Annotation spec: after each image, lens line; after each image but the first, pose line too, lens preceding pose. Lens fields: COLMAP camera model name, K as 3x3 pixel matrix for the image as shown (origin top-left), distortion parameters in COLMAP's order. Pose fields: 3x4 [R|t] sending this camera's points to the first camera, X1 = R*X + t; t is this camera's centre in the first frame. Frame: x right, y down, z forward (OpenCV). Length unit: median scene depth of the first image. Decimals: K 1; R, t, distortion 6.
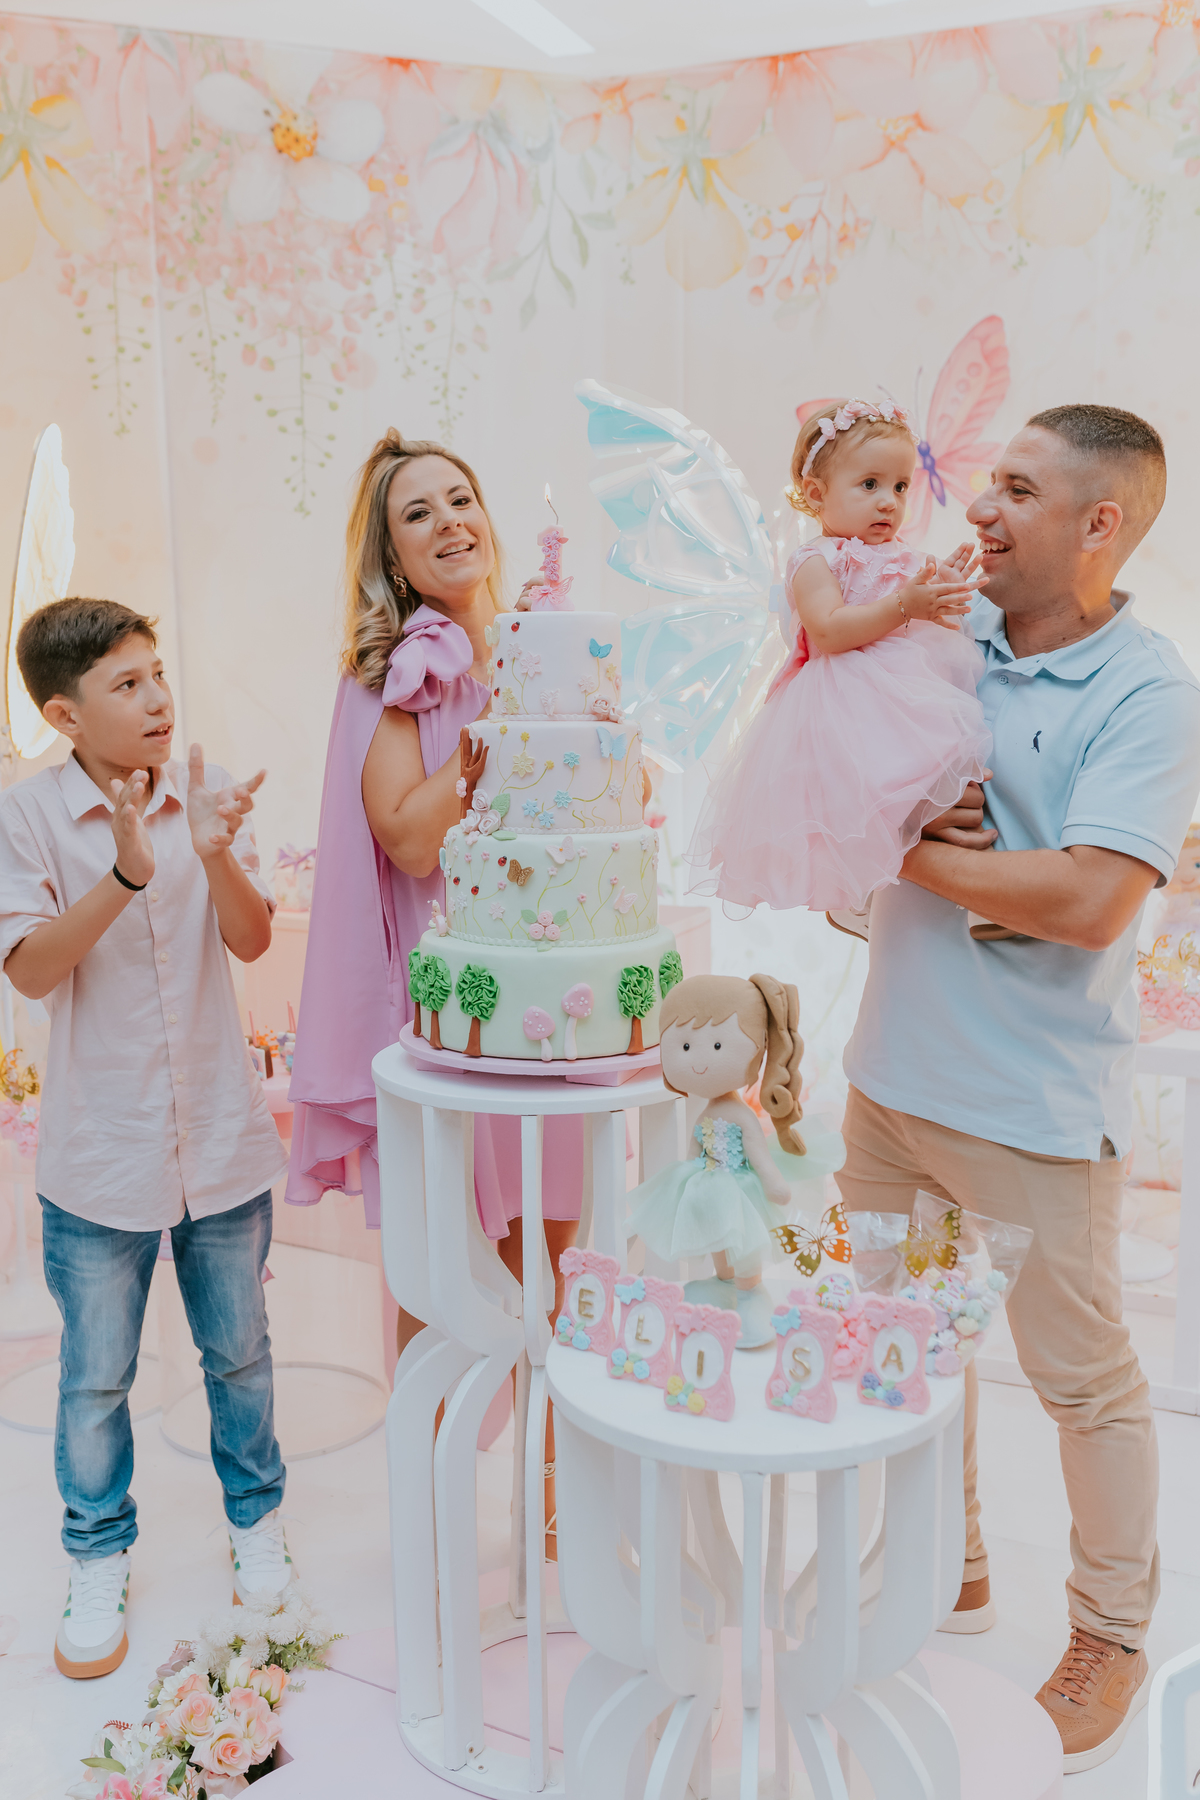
lens RADIAL K [[1717.6, 0, 604.6], [0, 1717.6, 915.3], [0, 0, 1]] dist [-0.005769, 0.005336]
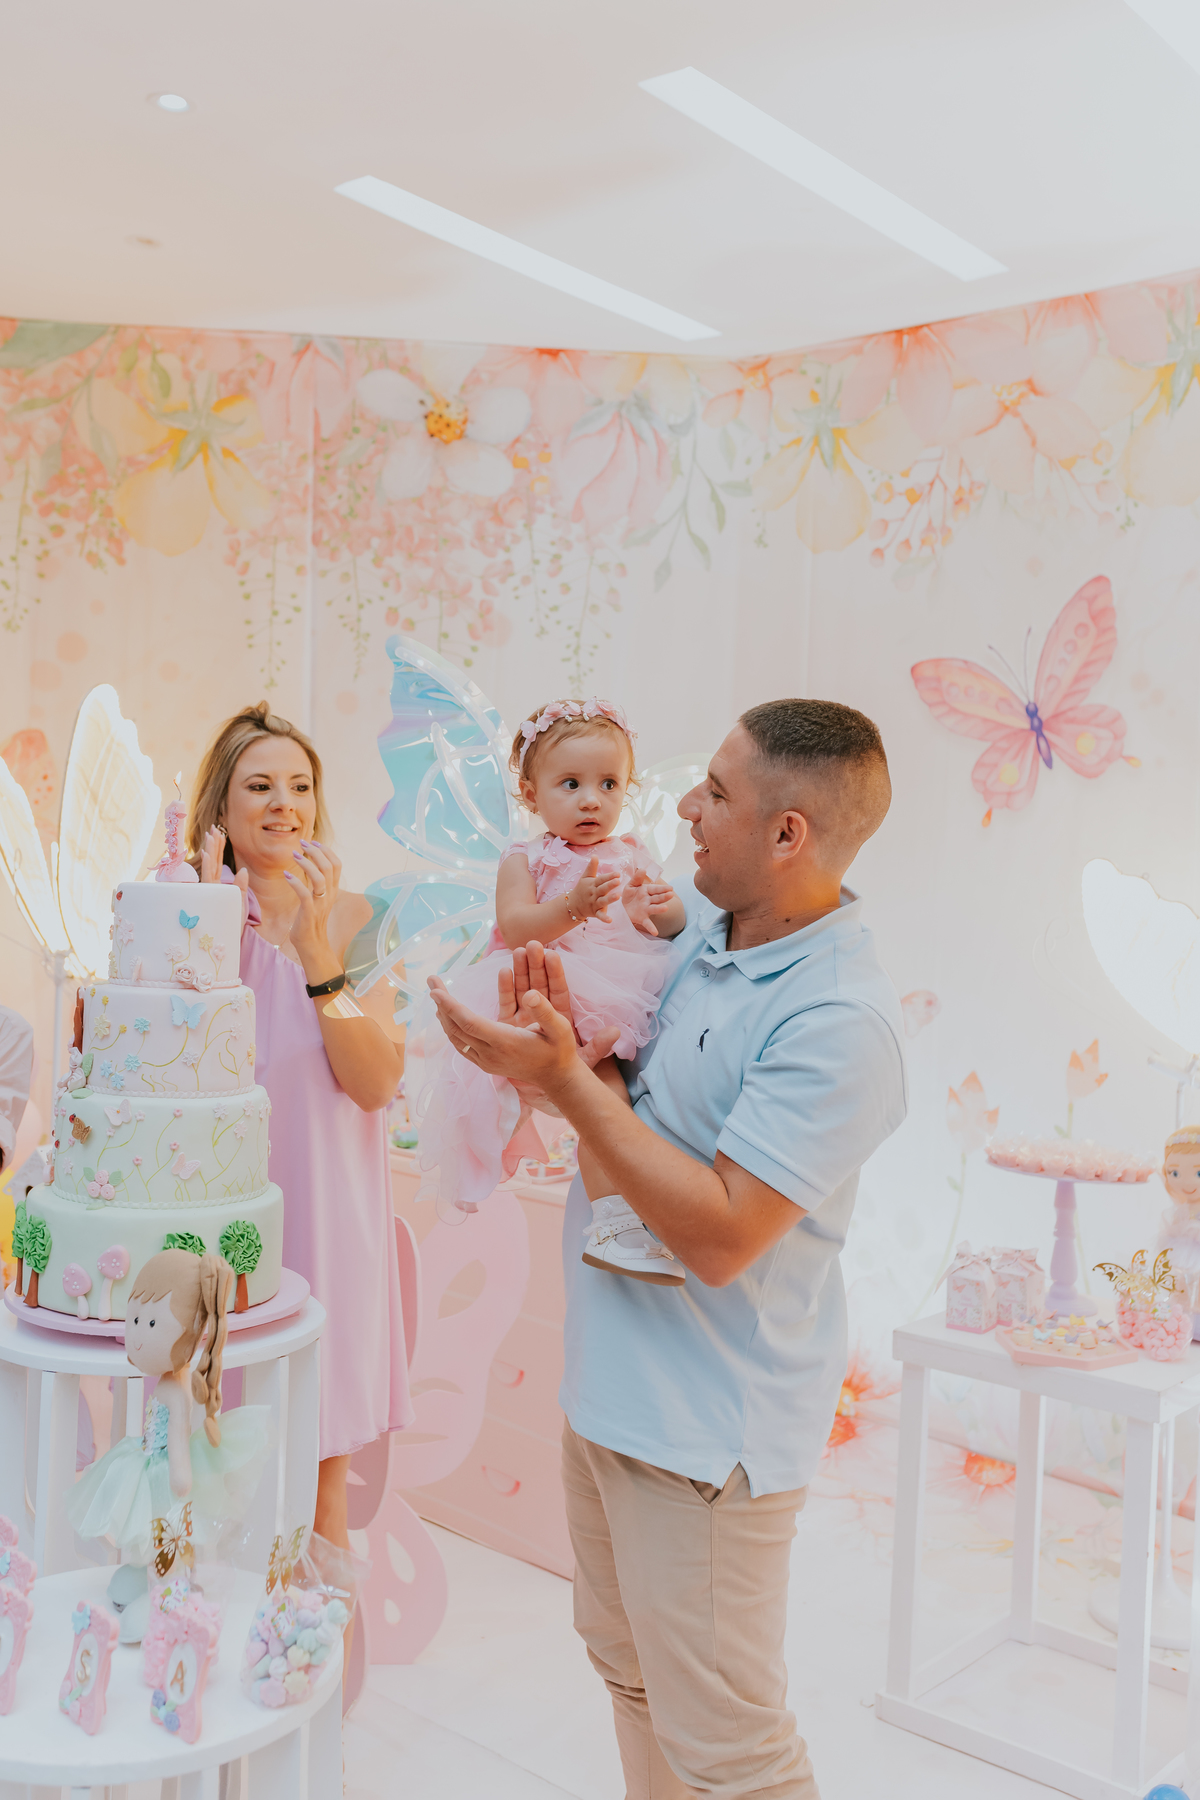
lens RADIAL K [[1724.3, 0, 596.7], [0, 1724.3, 900.5], [0, 0, 1]] dist [-0.006026, 0.018247]
pose [[0.958940, 0.043741, -0.280216, 0.233580], [-0.082055, 0.988568, -0.126491, -0.024607], [0.271480, 0.144291, 0.951567, 0.031529]]
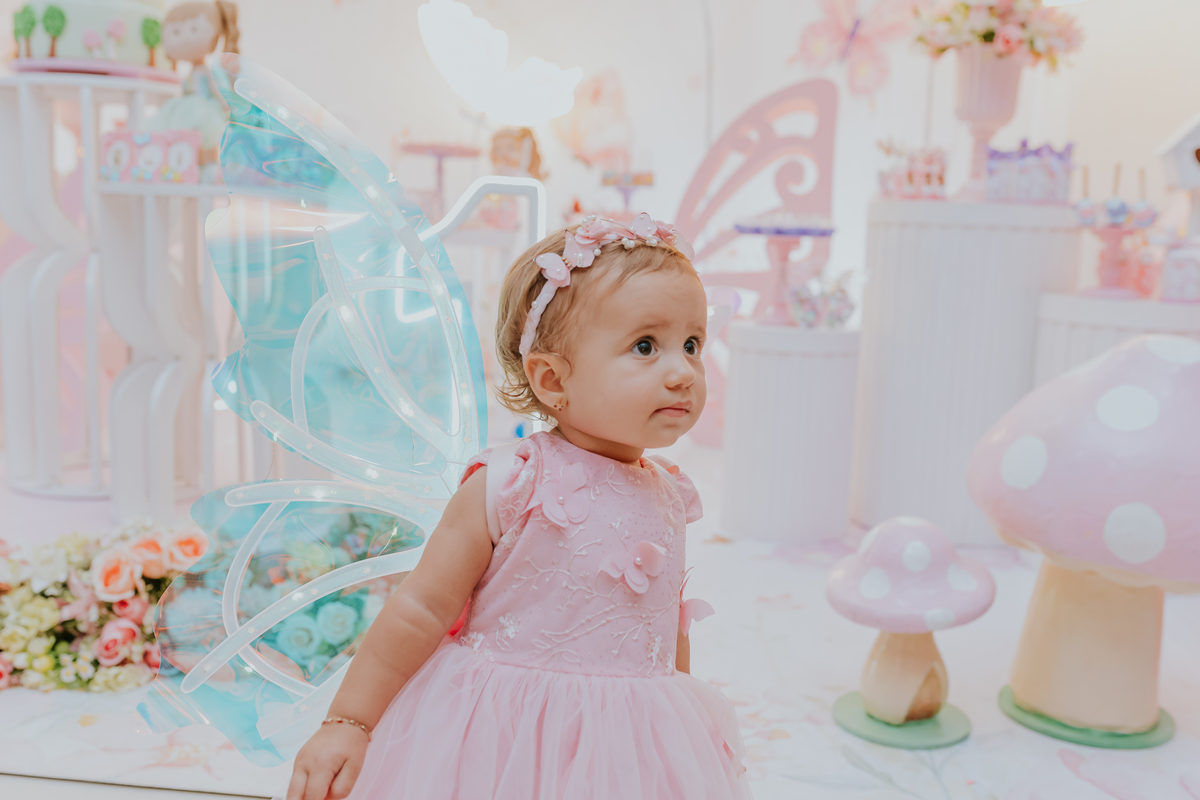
lens RADIAL K [[1149.5, 0, 600.0], [0, 1149.5, 400.0], [0, 0, 1]] dist [-0.006026, 0.018247]
pose [[0.941476, -0.009433, 0.336948, 0.022693], [0.012863, 0.999886, -0.007948, 0.197107], [-0.336835, 0.011817, 0.941490, -0.126811]]
